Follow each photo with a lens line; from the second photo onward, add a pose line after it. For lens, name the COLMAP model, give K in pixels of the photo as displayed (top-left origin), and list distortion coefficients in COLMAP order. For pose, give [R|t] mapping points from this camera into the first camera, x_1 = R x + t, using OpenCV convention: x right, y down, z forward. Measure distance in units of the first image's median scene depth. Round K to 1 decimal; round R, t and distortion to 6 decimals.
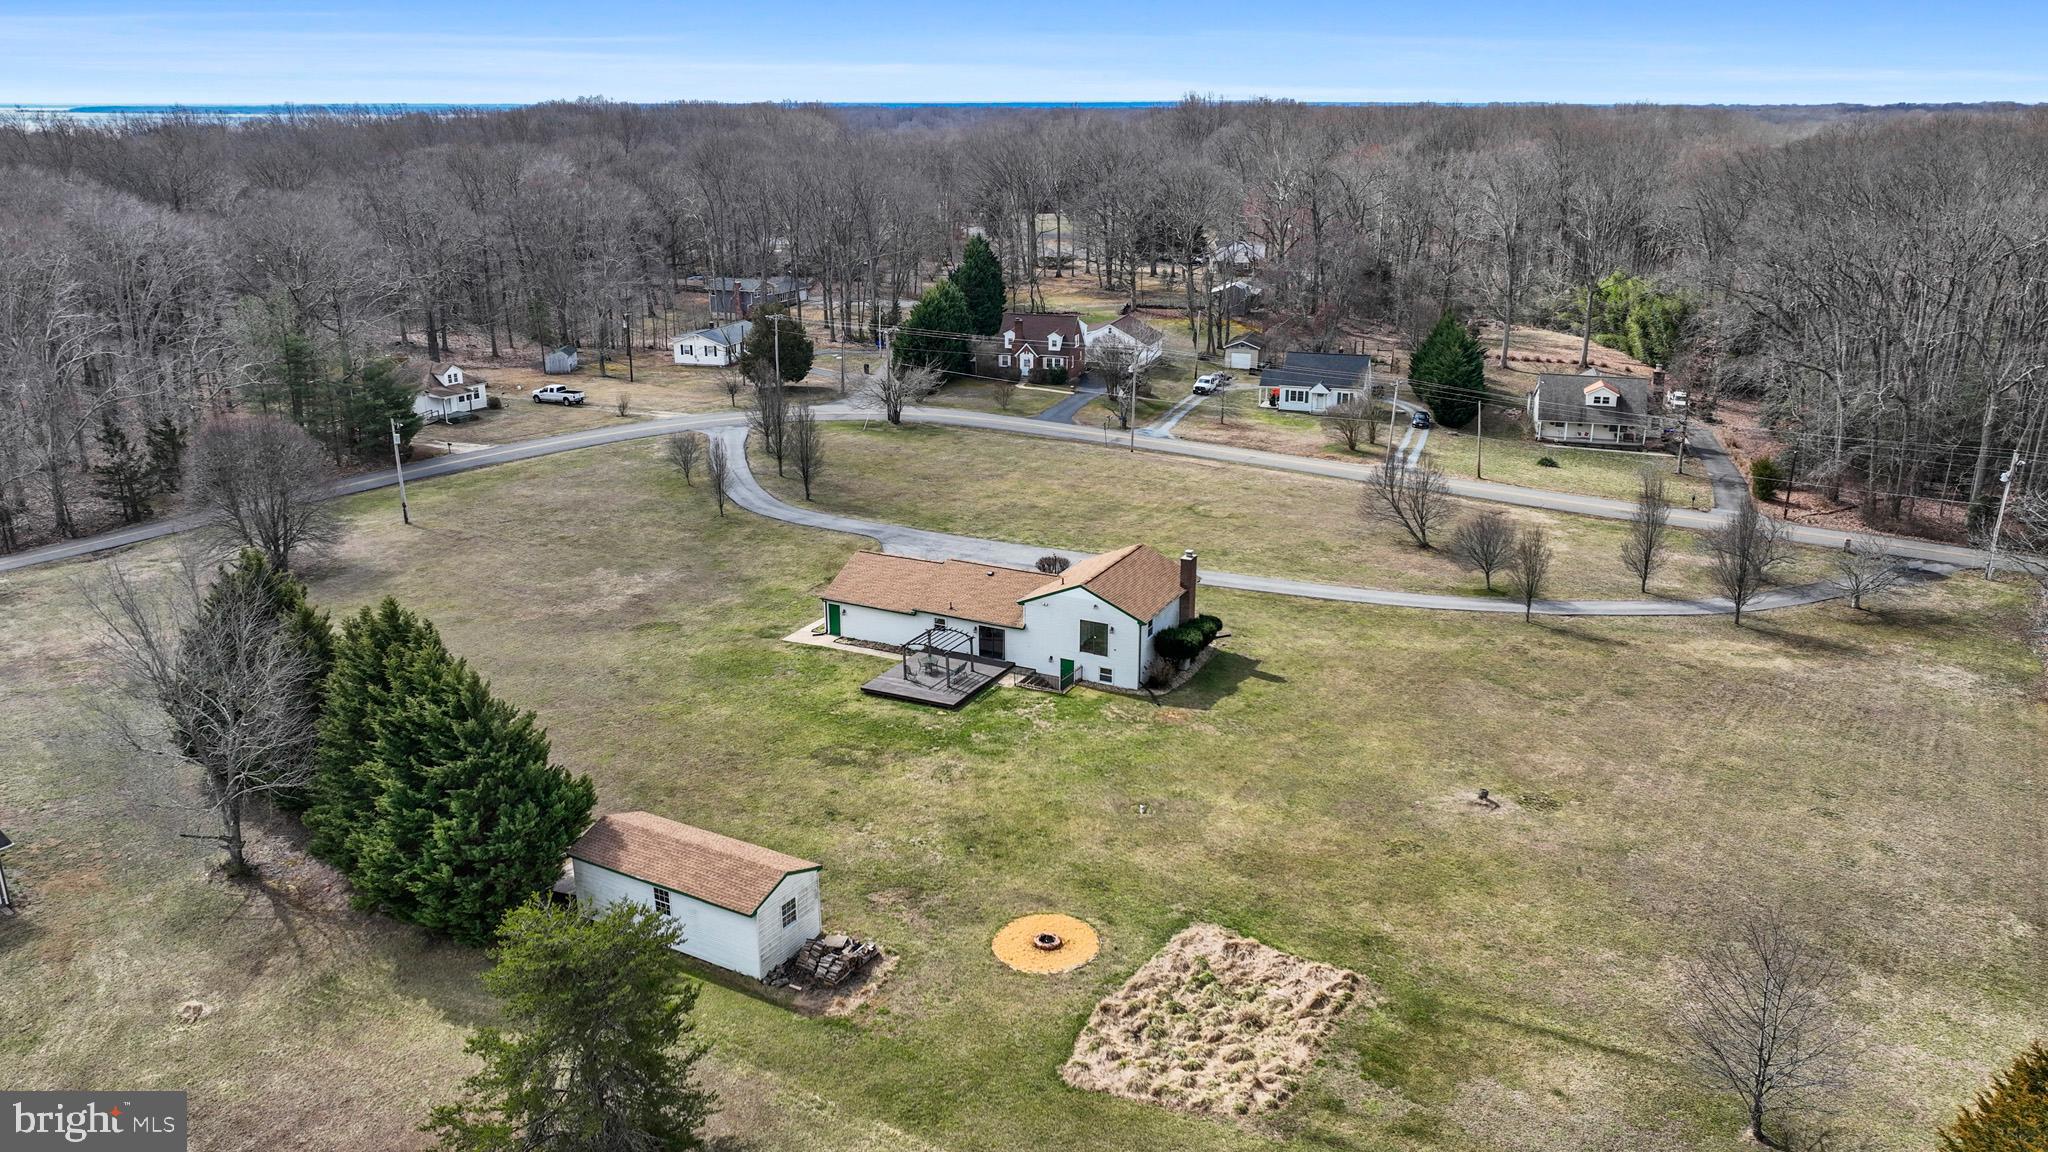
lens RADIAL K [[1459.0, 0, 1024.0], [0, 1459.0, 576.0], [0, 0, 1]] dist [0.007321, -0.003351]
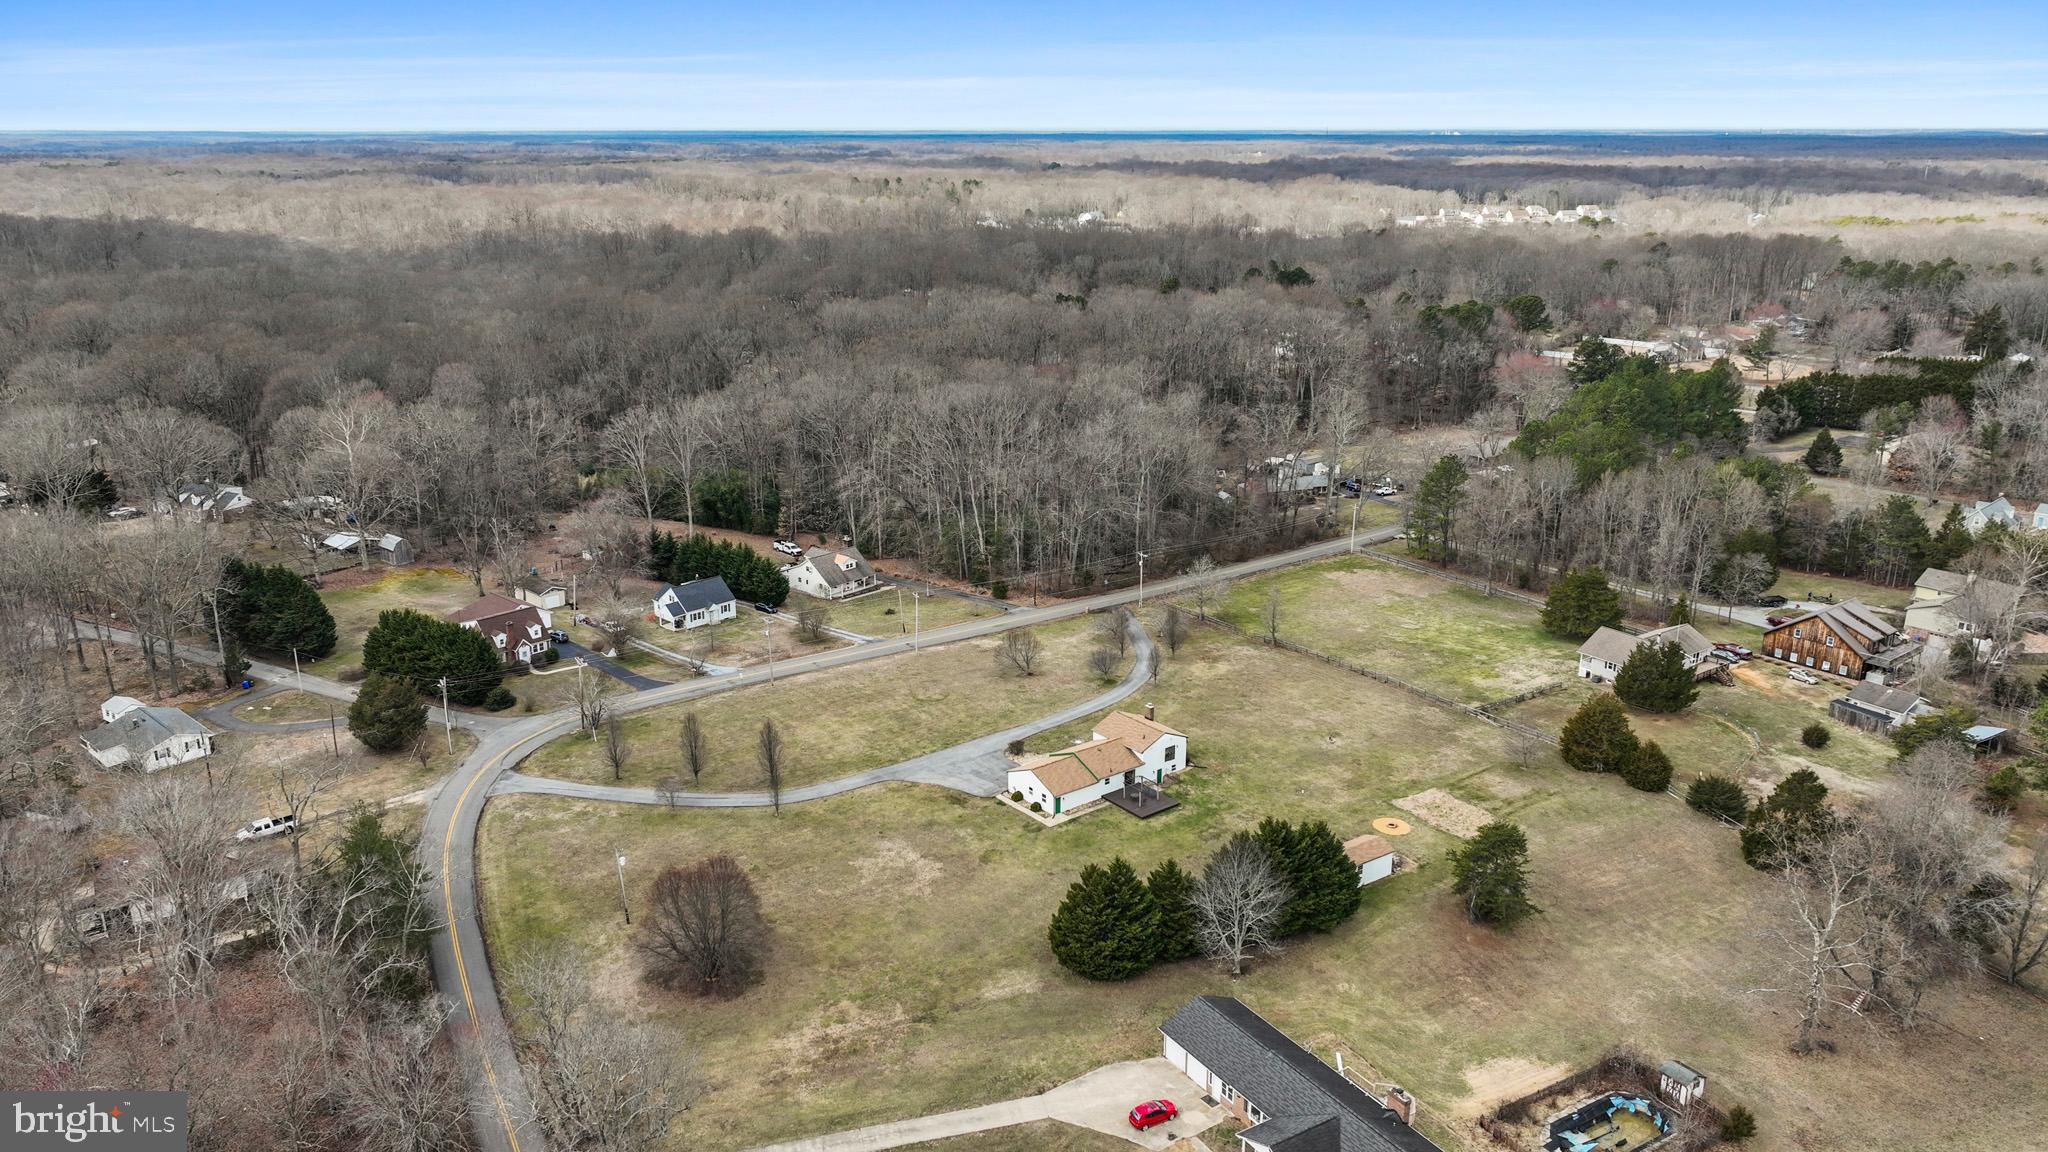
lens RADIAL K [[1459.0, 0, 1024.0], [0, 1459.0, 576.0], [0, 0, 1]] dist [0.007321, -0.003351]
pose [[0.427419, -0.263804, 0.864708, -0.941910], [0.277841, 0.948519, 0.152039, -0.304623], [-0.860301, 0.175267, 0.478711, 0.048956]]
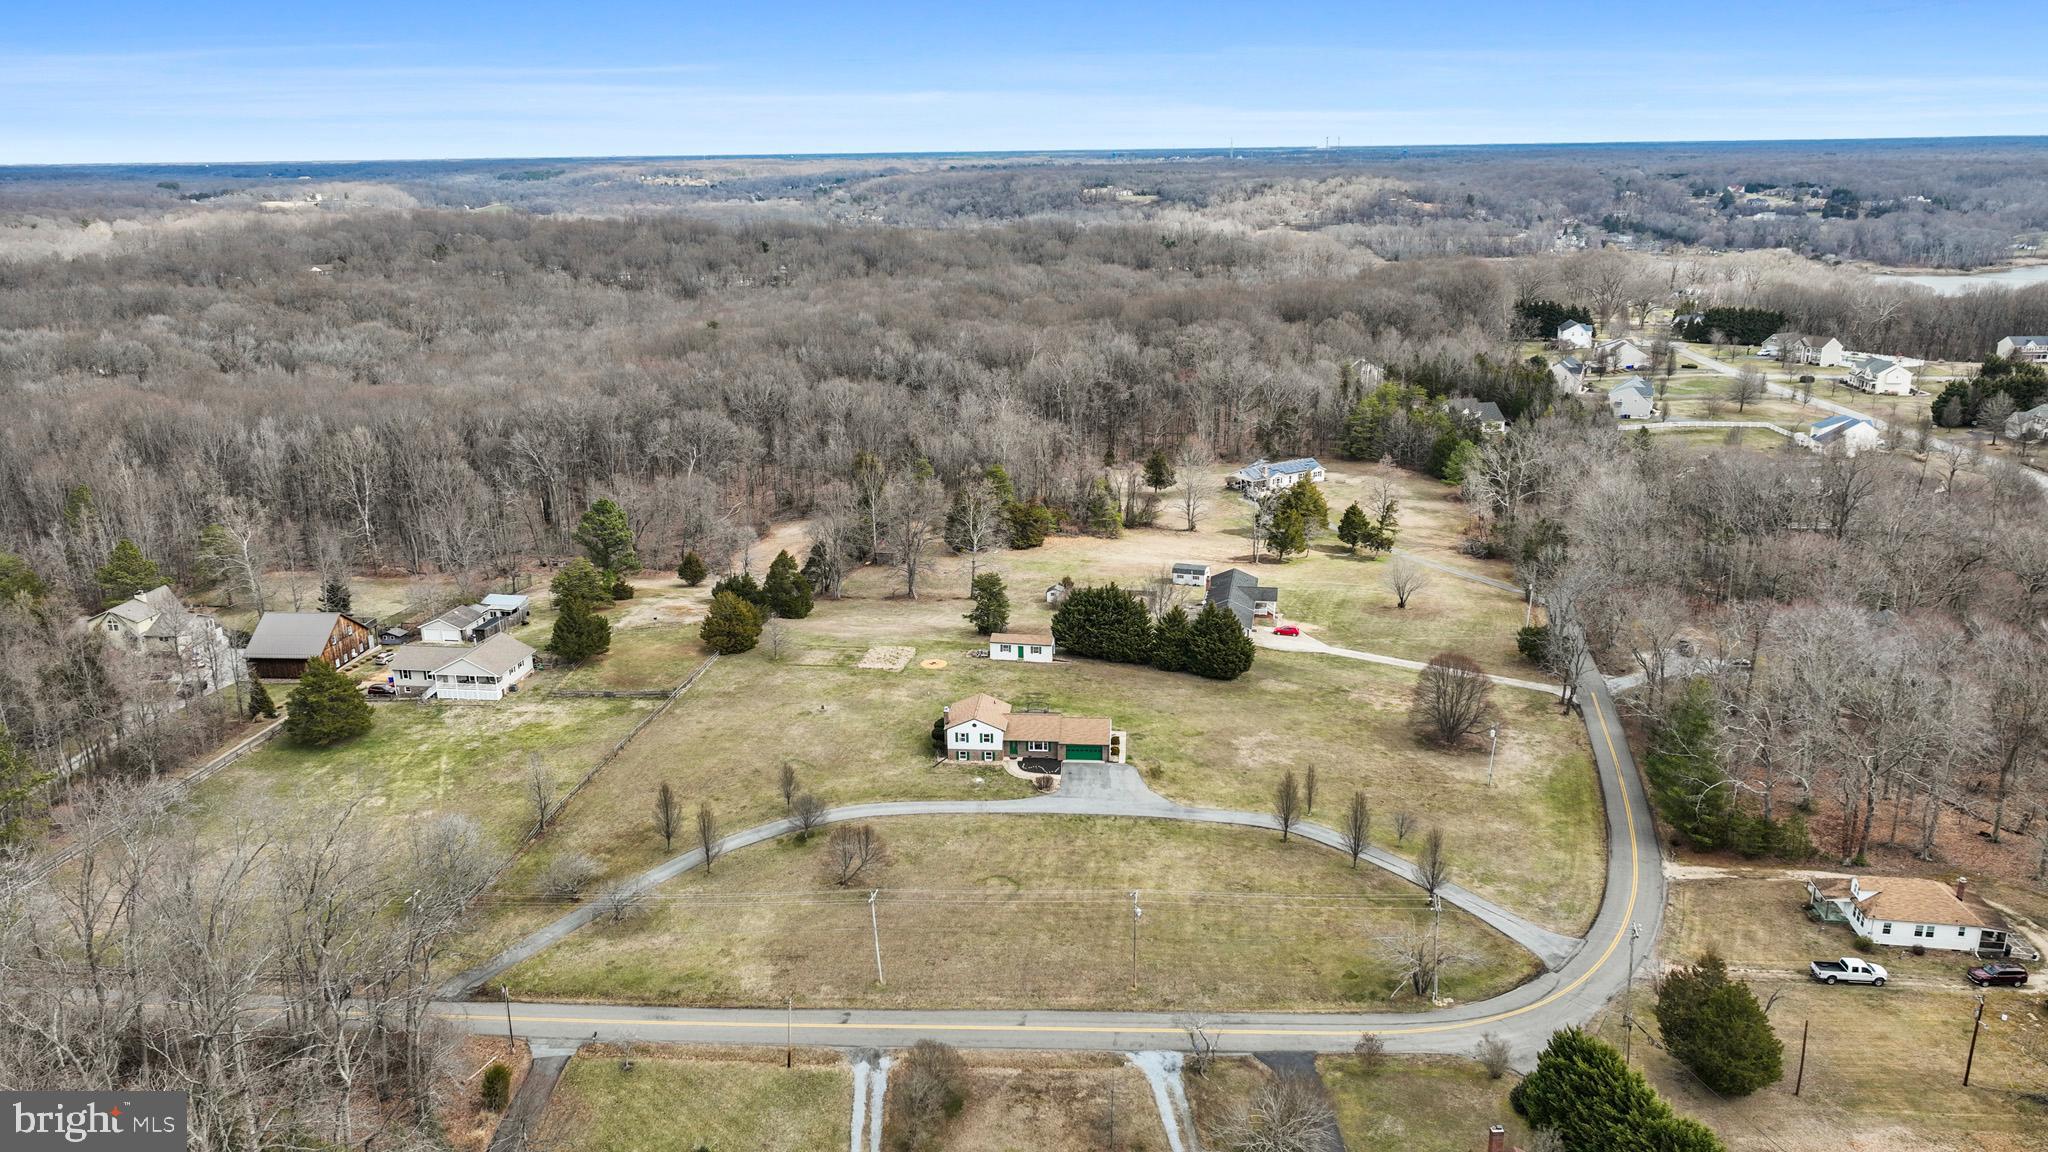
lens RADIAL K [[1451.5, 0, 1024.0], [0, 1451.5, 576.0], [0, 0, 1]] dist [0.008032, 0.002631]
pose [[-0.931297, 0.122659, -0.342988, 0.400709], [-0.092405, 0.831246, 0.548171, -0.749062], [0.352345, 0.542204, -0.762802, 1.396256]]
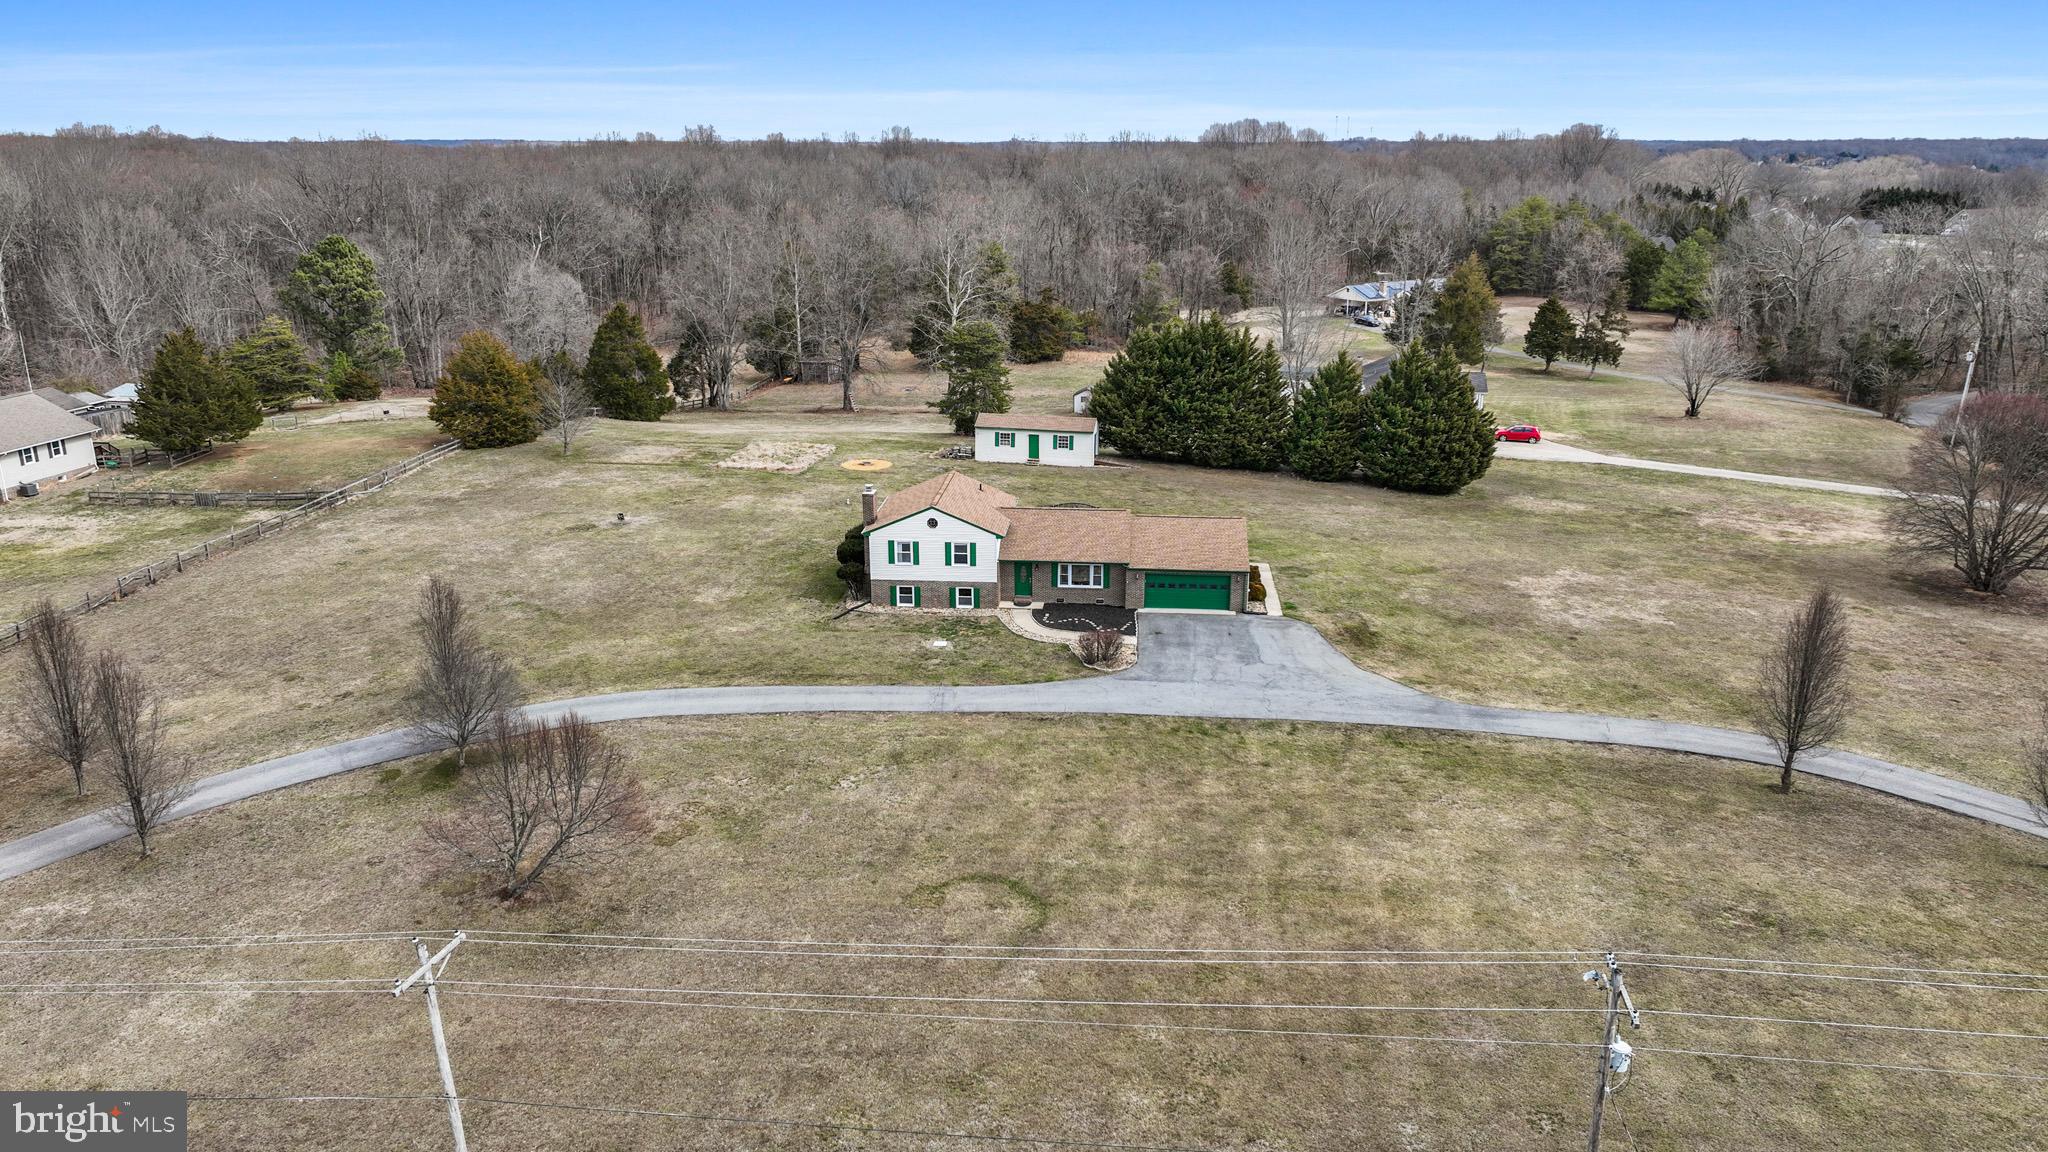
lens RADIAL K [[1451.5, 0, 1024.0], [0, 1451.5, 576.0], [0, 0, 1]] dist [0.008032, 0.002631]
pose [[-0.931380, 0.111141, -0.346668, 0.197780], [-0.105757, 0.828589, 0.549777, -0.267815], [0.348349, 0.548714, -0.759978, 0.956763]]
